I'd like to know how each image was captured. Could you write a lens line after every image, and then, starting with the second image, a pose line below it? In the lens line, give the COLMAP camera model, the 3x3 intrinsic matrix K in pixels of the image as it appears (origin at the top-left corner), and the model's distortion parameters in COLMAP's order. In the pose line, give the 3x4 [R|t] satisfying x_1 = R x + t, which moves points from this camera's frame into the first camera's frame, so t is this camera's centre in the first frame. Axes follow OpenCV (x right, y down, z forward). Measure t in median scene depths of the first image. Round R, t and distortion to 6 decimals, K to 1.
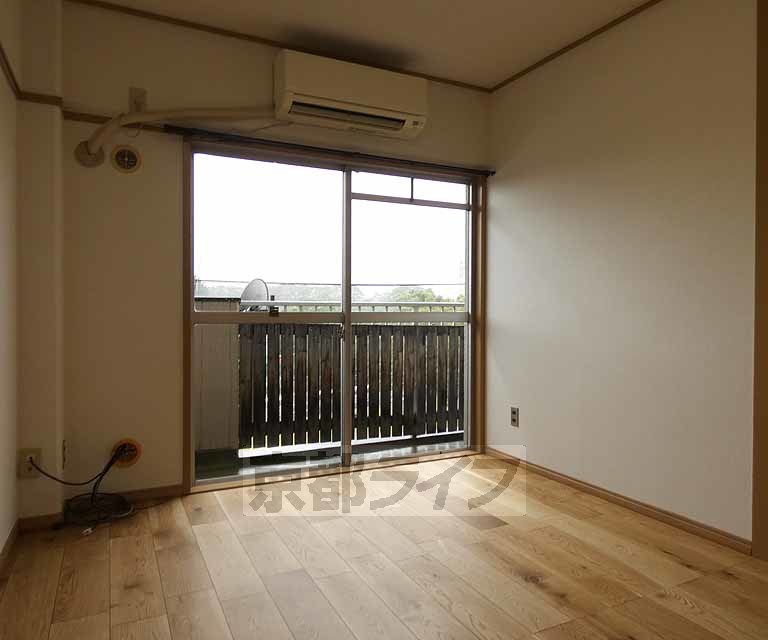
lens RADIAL K [[553.6, 0, 376.8], [0, 553.6, 319.3], [0, 0, 1]] dist [-0.006799, -0.003919]
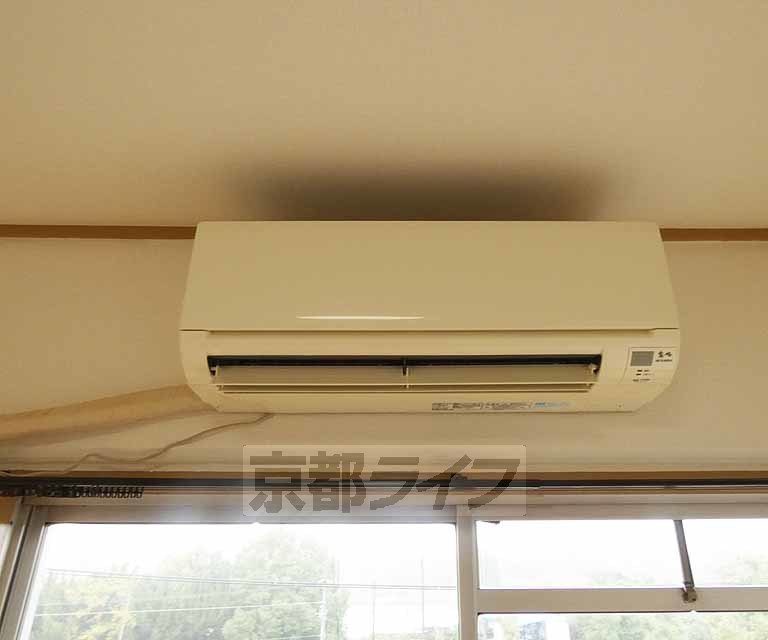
lens RADIAL K [[542.7, 0, 411.7], [0, 542.7, 352.1], [0, 0, 1]] dist [-0.000493, 0.000512]
pose [[0.902364, -0.175380, -0.393677, 0.071391], [0.000004, 0.913459, -0.406930, -0.233056], [0.430976, 0.367197, 0.824273, 0.686790]]
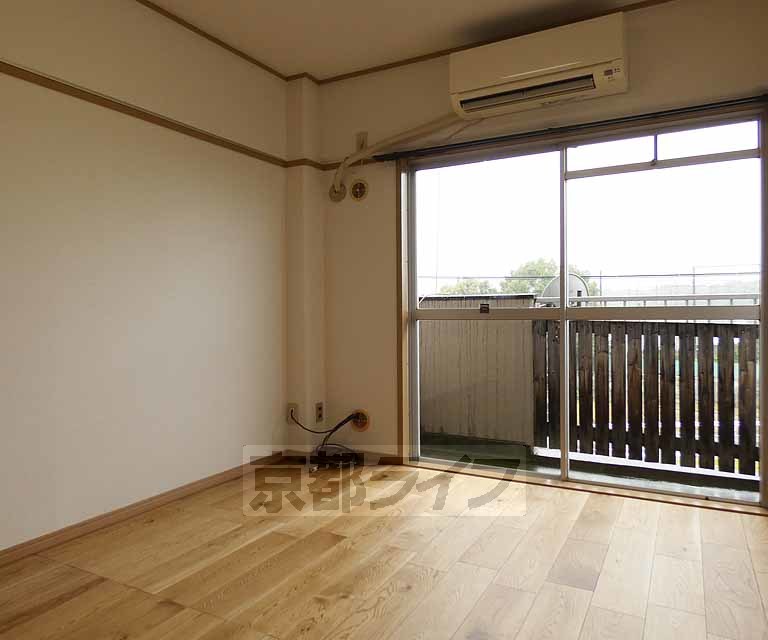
lens RADIAL K [[553.6, 0, 376.8], [0, 553.6, 319.3], [0, 0, 1]] dist [-0.006799, -0.003919]
pose [[0.572062, 0.006731, -0.820183, 0.520119], [-0.000472, 0.999969, 0.007877, -0.001666], [0.820210, -0.004119, 0.572047, 0.254145]]
